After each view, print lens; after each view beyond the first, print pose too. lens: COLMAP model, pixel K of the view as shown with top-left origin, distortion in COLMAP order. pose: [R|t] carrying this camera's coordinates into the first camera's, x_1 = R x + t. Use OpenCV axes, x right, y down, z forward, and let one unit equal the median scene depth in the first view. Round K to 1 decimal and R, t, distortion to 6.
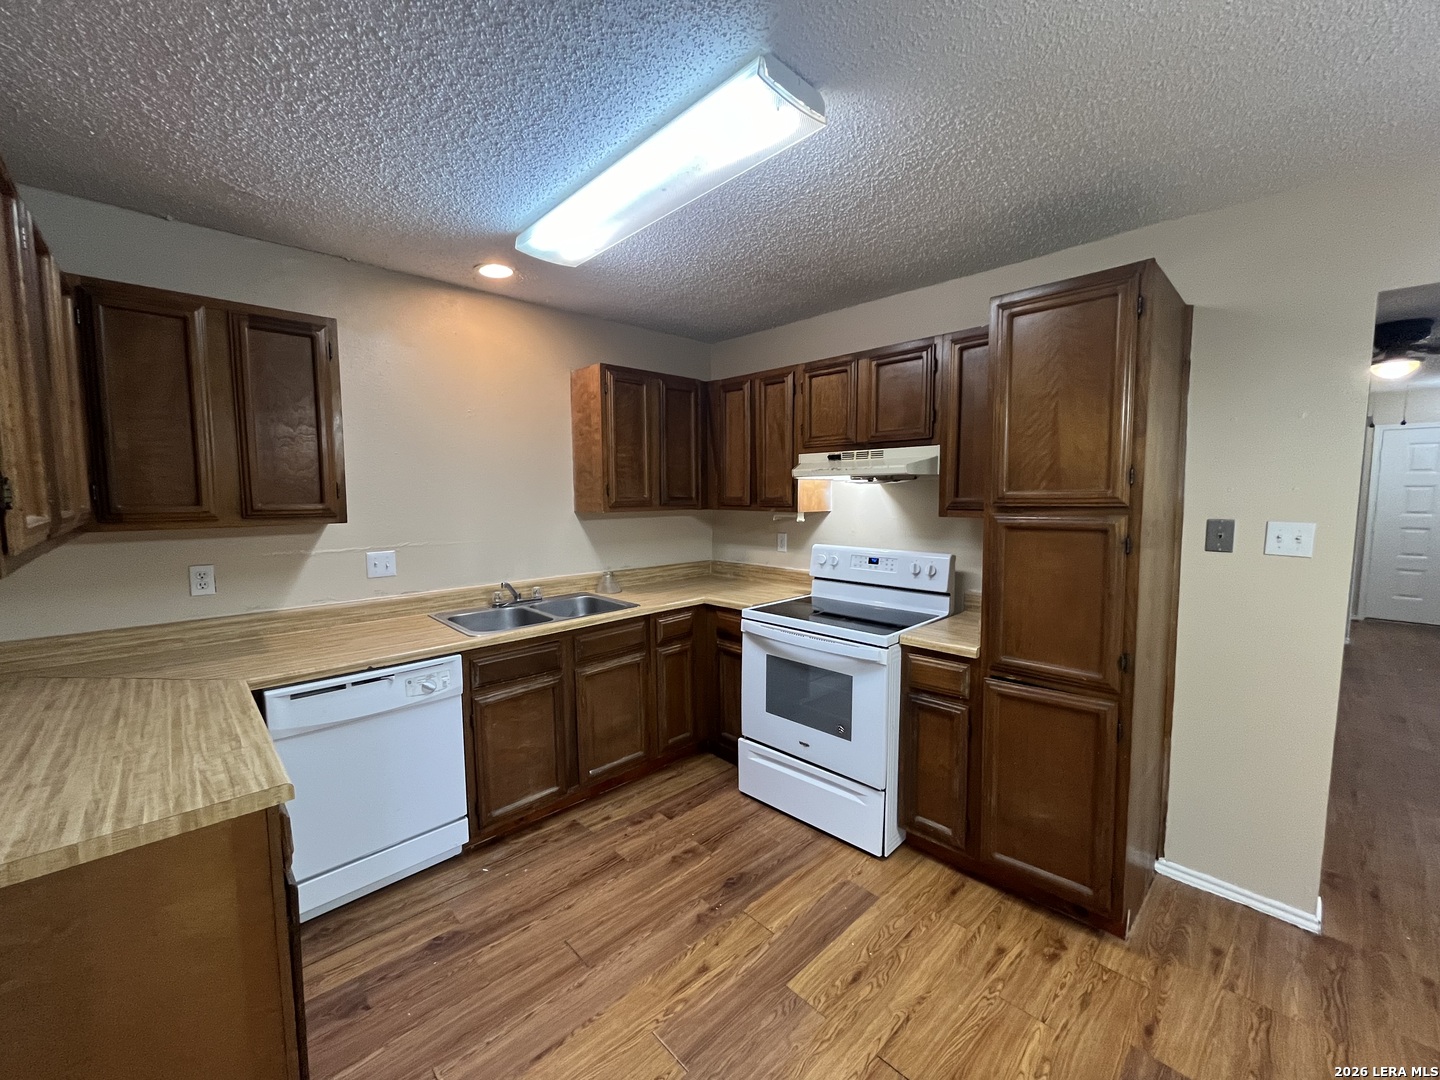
lens RADIAL K [[579.7, 0, 720.0], [0, 579.7, 540.0], [0, 0, 1]] dist [-0.001771, -0.000039]
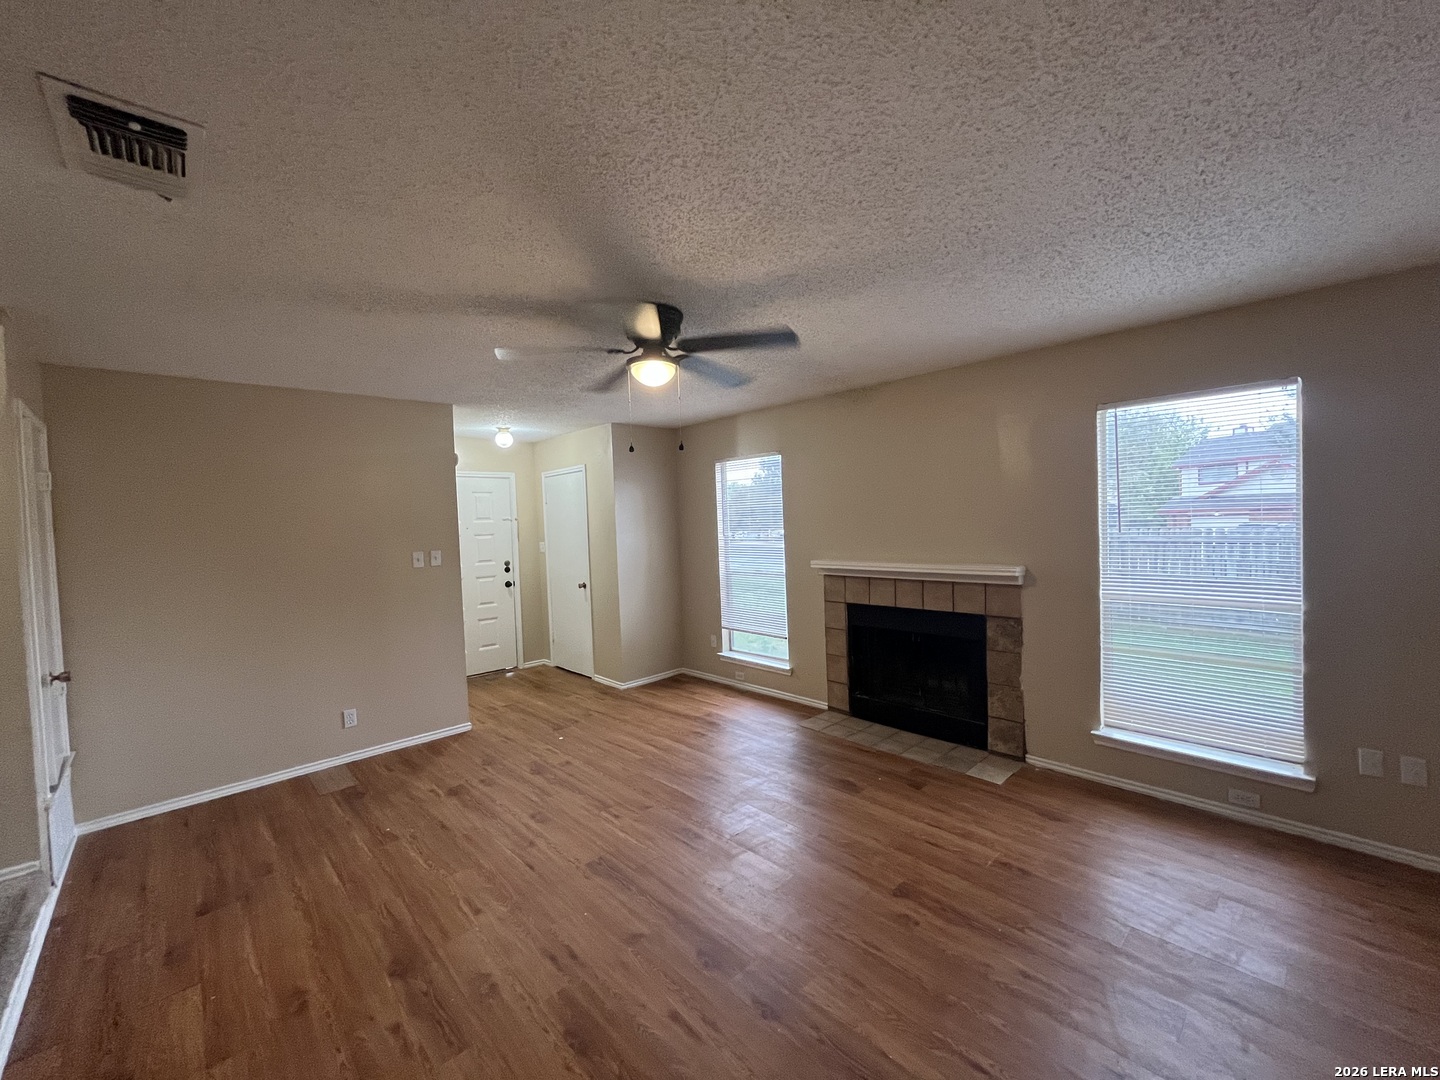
lens RADIAL K [[584.0, 0, 714.3], [0, 584.0, 542.7], [0, 0, 1]] dist [0.000926, 0.000147]
pose [[0.013871, -0.030631, 0.999435, 0.635358], [0.121018, 0.992234, 0.028730, -0.144384], [-0.992553, 0.120551, 0.017471, 1.393803]]
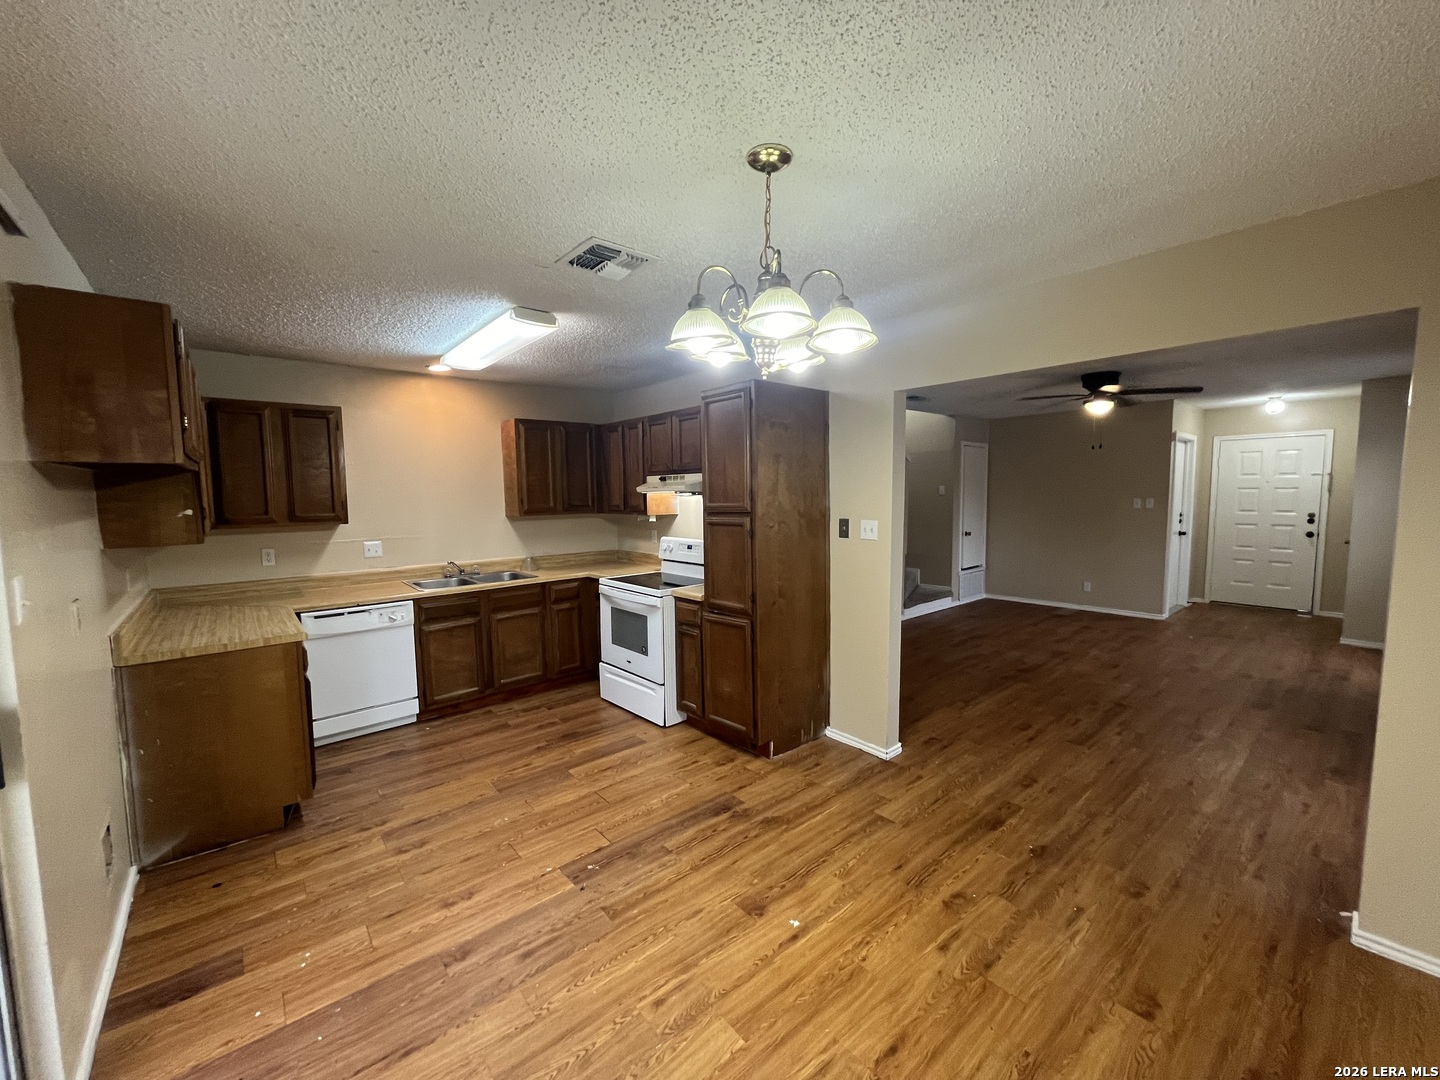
lens RADIAL K [[579.7, 0, 720.0], [0, 579.7, 540.0], [0, 0, 1]] dist [-0.001771, -0.000039]
pose [[0.998141, -0.004090, -0.060814, 0.536853], [0.004020, 0.999991, -0.001269, 0.024137], [0.060818, 0.001022, 0.998148, -0.620096]]
